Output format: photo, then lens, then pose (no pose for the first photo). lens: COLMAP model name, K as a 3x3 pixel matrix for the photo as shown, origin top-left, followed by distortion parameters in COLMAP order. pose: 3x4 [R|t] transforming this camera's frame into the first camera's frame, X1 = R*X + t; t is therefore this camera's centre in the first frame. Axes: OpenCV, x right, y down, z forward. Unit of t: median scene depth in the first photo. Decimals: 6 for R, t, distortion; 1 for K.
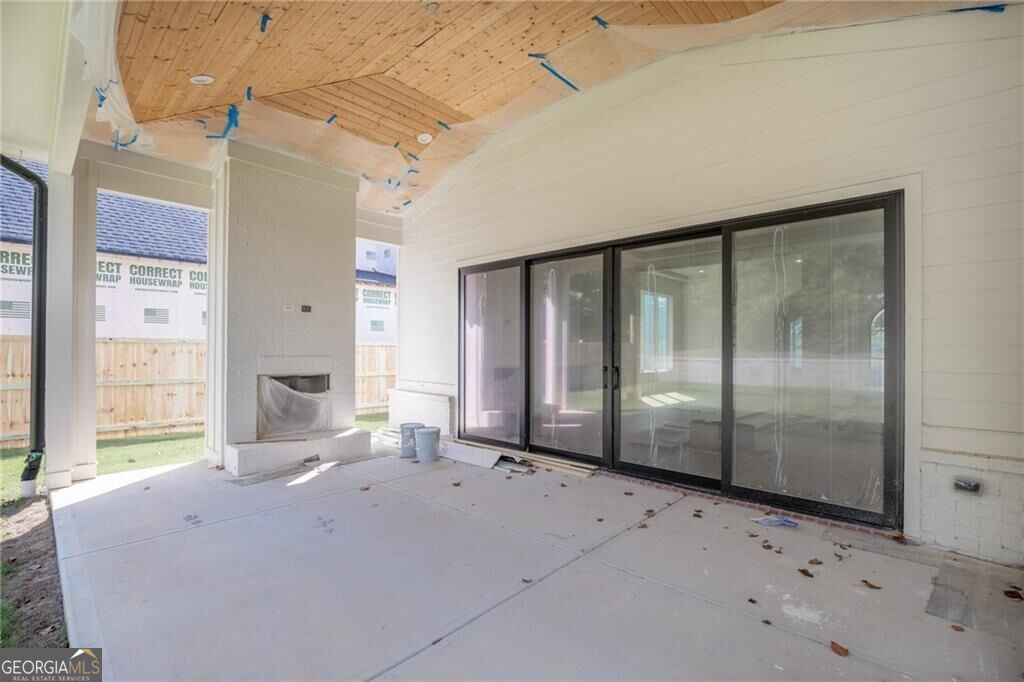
lens RADIAL K [[456.6, 0, 502.5], [0, 456.6, 348.4], [0, 0, 1]] dist [-0.010008, 0.000080]
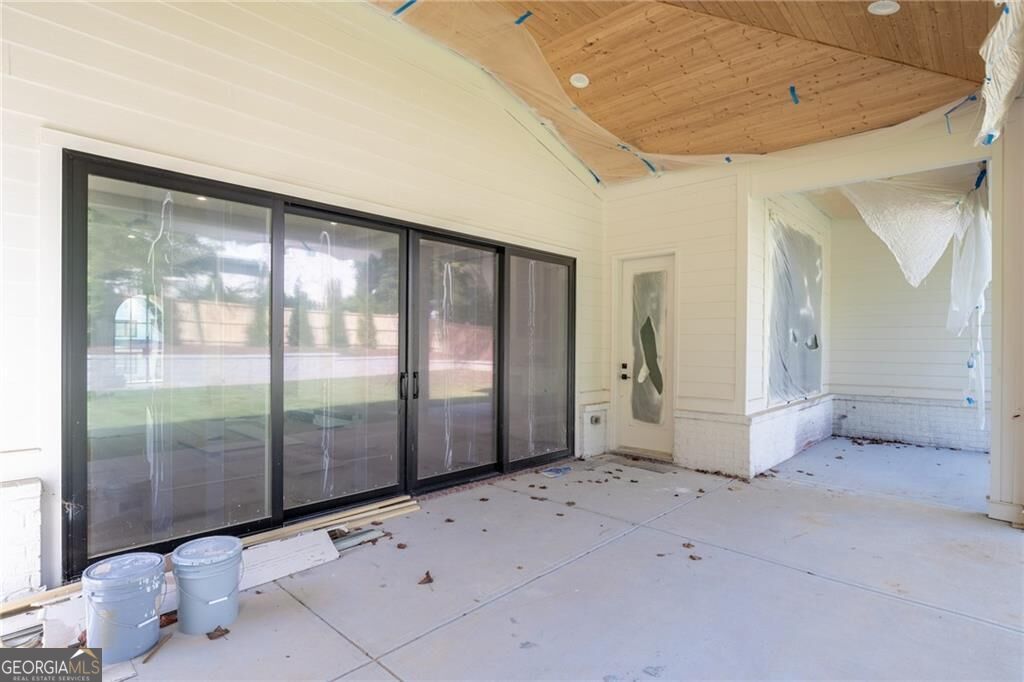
lens RADIAL K [[518.4, 0, 512.0], [0, 518.4, 341.0], [0, 0, 1]] dist [-0.000290, -0.000188]
pose [[-0.004033, 0.004322, 0.999983, -0.855989], [-0.008539, 0.999954, -0.004356, -0.017555], [-0.999955, -0.008557, -0.003996, 0.968226]]
